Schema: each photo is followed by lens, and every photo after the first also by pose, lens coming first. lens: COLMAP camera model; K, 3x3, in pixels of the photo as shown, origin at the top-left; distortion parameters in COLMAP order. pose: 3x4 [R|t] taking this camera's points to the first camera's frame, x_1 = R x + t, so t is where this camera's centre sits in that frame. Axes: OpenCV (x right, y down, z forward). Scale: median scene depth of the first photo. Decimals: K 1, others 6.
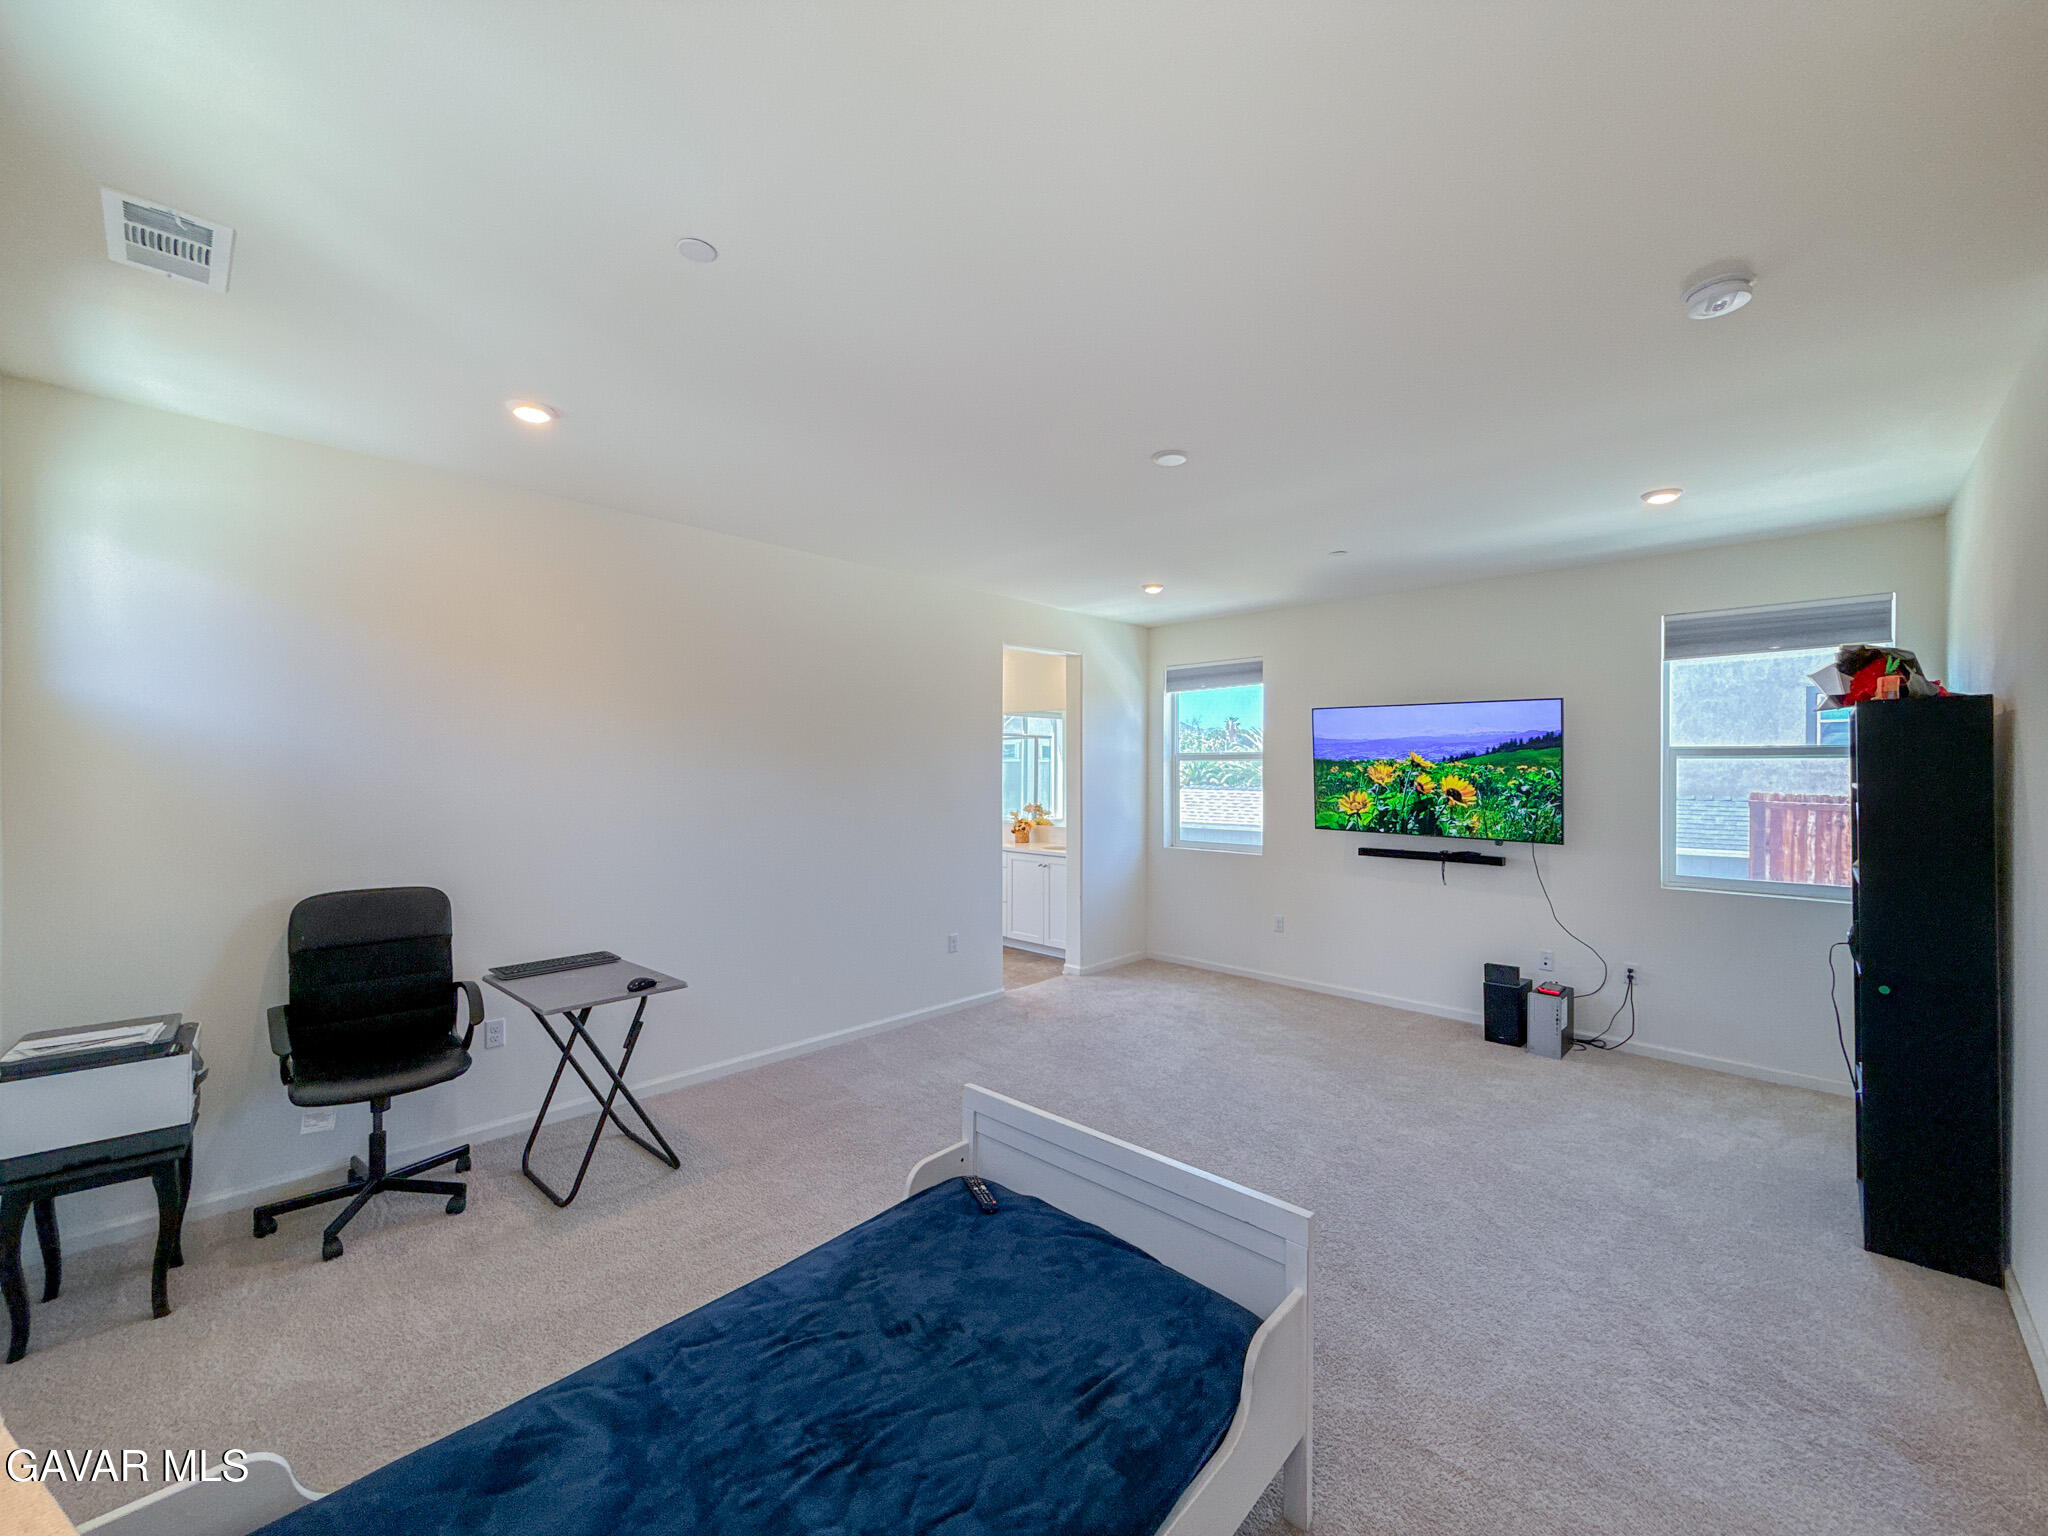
lens RADIAL K [[816.8, 0, 1014.0], [0, 816.8, 772.6], [0, 0, 1]] dist [-0.000541, -0.000190]
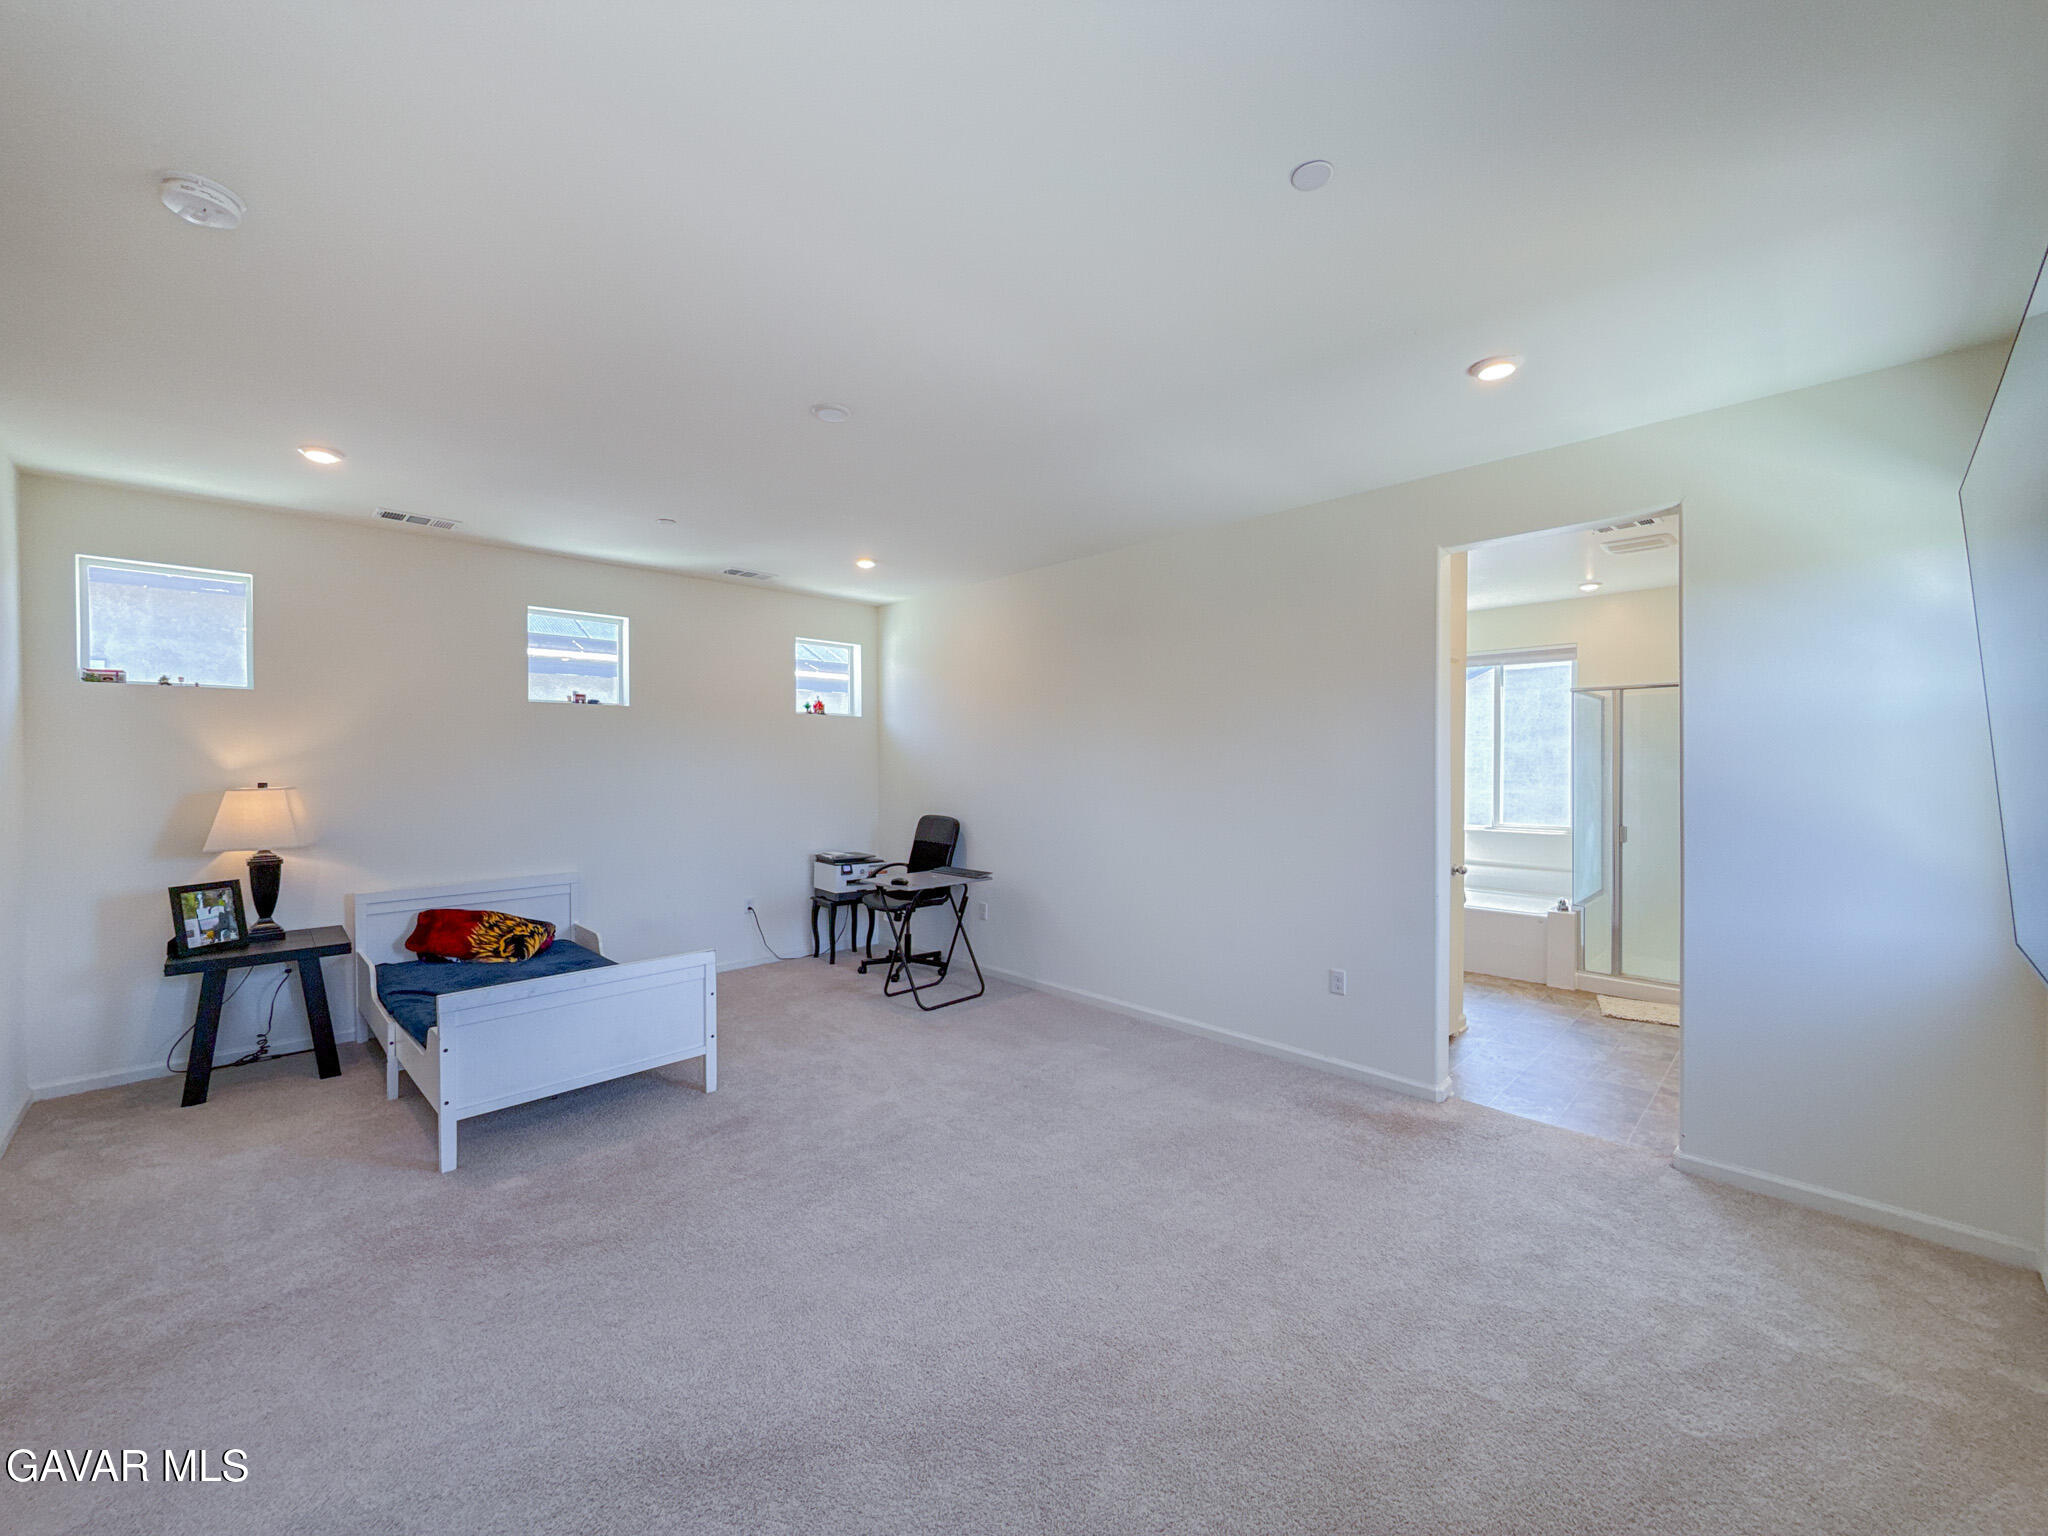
lens RADIAL K [[816.8, 0, 1026.4], [0, 816.8, 763.8], [0, 0, 1]] dist [-0.000541, -0.000190]
pose [[-0.018538, 0.009428, -0.999784, 0.649711], [0.001423, 0.999955, 0.009403, 0.004540], [0.999827, -0.001248, -0.018551, 0.708031]]
